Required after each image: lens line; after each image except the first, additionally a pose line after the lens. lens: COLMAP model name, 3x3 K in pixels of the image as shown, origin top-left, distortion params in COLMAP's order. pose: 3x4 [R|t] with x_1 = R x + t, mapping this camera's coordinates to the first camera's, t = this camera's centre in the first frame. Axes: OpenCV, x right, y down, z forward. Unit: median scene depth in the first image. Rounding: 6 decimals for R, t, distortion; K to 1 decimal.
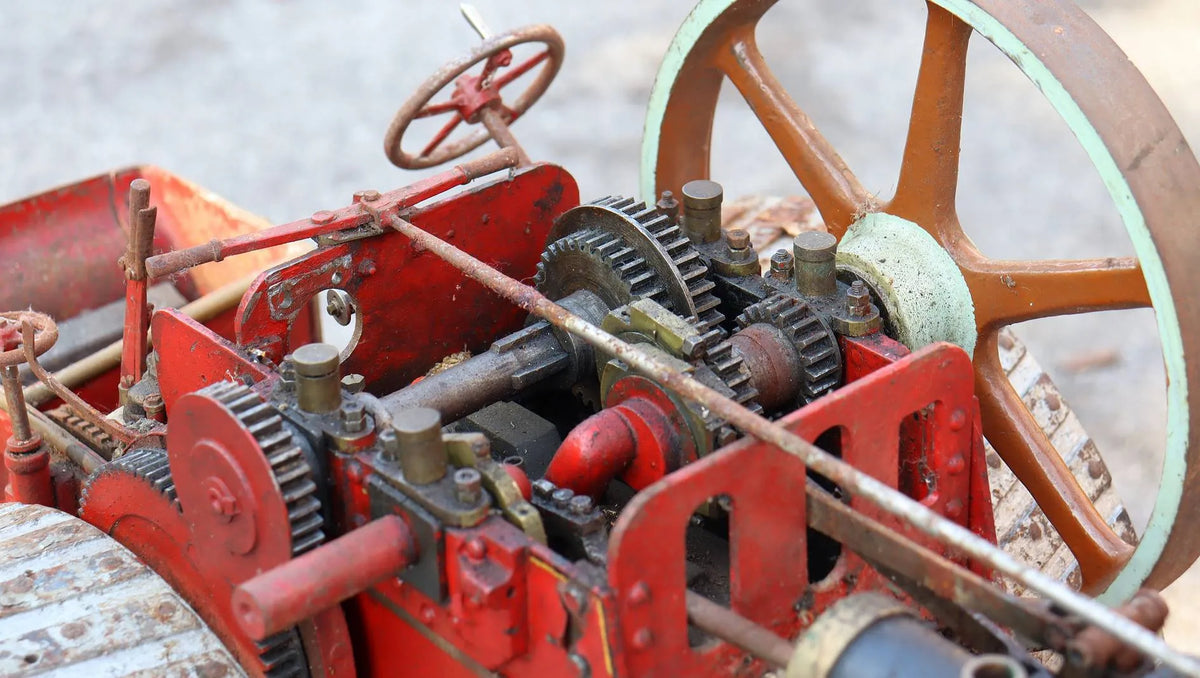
lens RADIAL K [[2418.1, 0, 598.0], [0, 2418.1, 296.0], [0, 0, 1]] dist [0.254201, 0.048914]
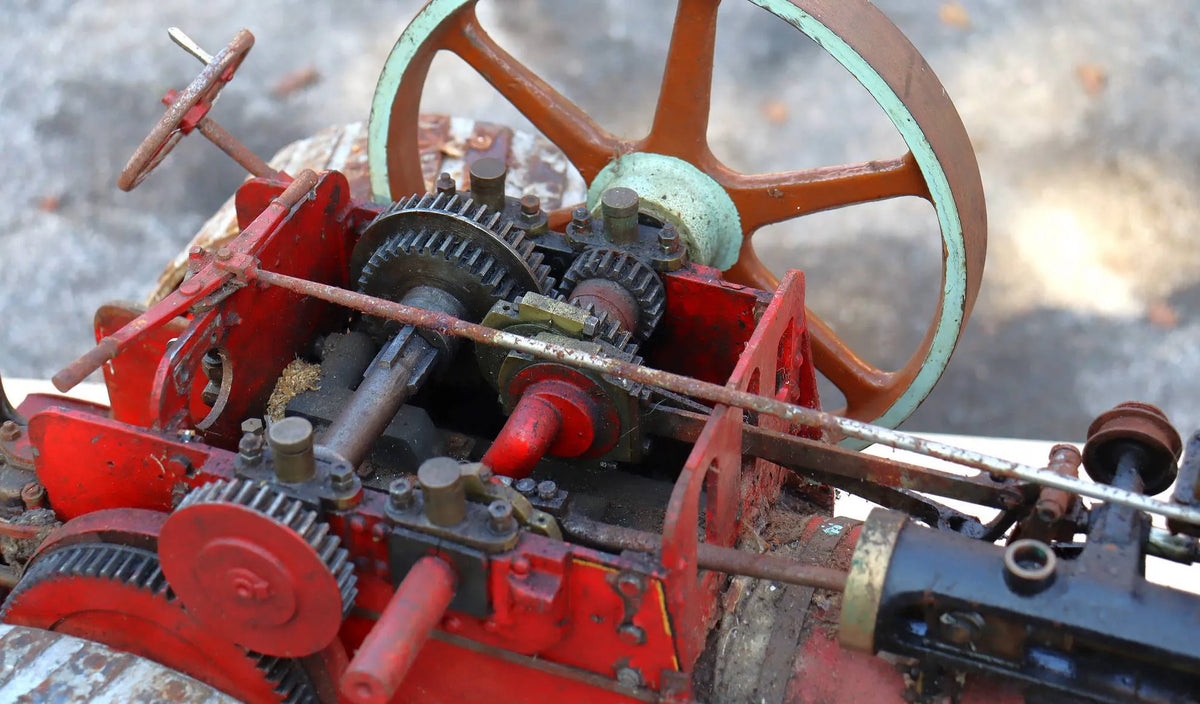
lens RADIAL K [[2151.1, 0, 602.7], [0, 2151.1, 328.9], [0, 0, 1]] dist [0.258334, -0.101398]
pose [[0.879760, -0.272223, 0.389764, -0.352203], [0.199663, 0.955593, 0.216743, -0.197264], [-0.431458, -0.112860, 0.895046, 0.086179]]
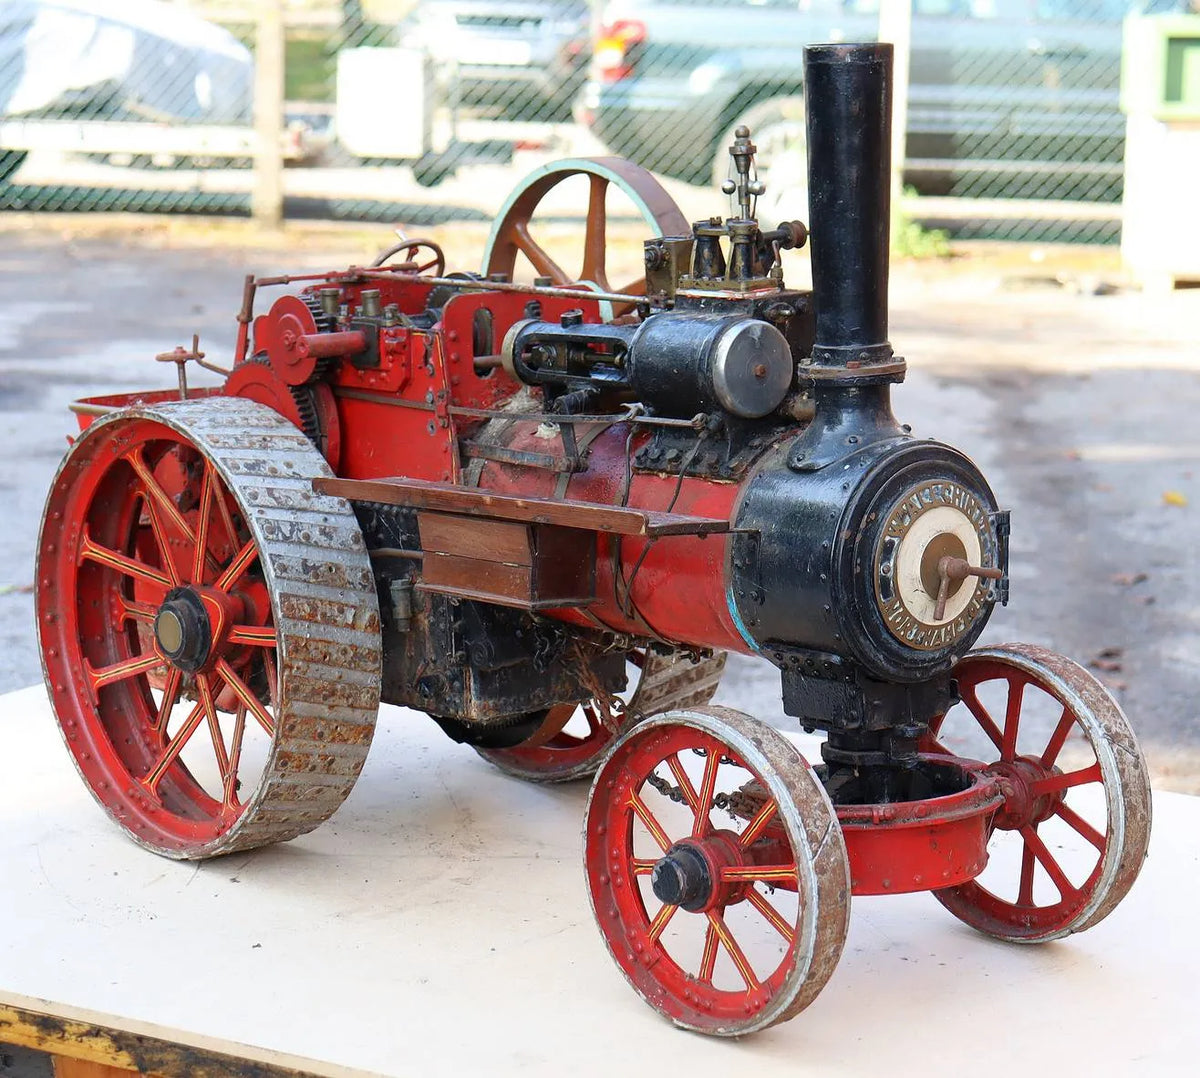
lens RADIAL K [[3864.9, 0, 600.0], [0, 3864.9, 539.0], [0, 0, 1]] dist [0.225693, 0.867772]
pose [[0.999728, 0.015140, -0.017764, 0.225104], [-0.020350, 0.938114, -0.345728, 1.576540], [0.011431, 0.345996, 0.938166, -2.522505]]
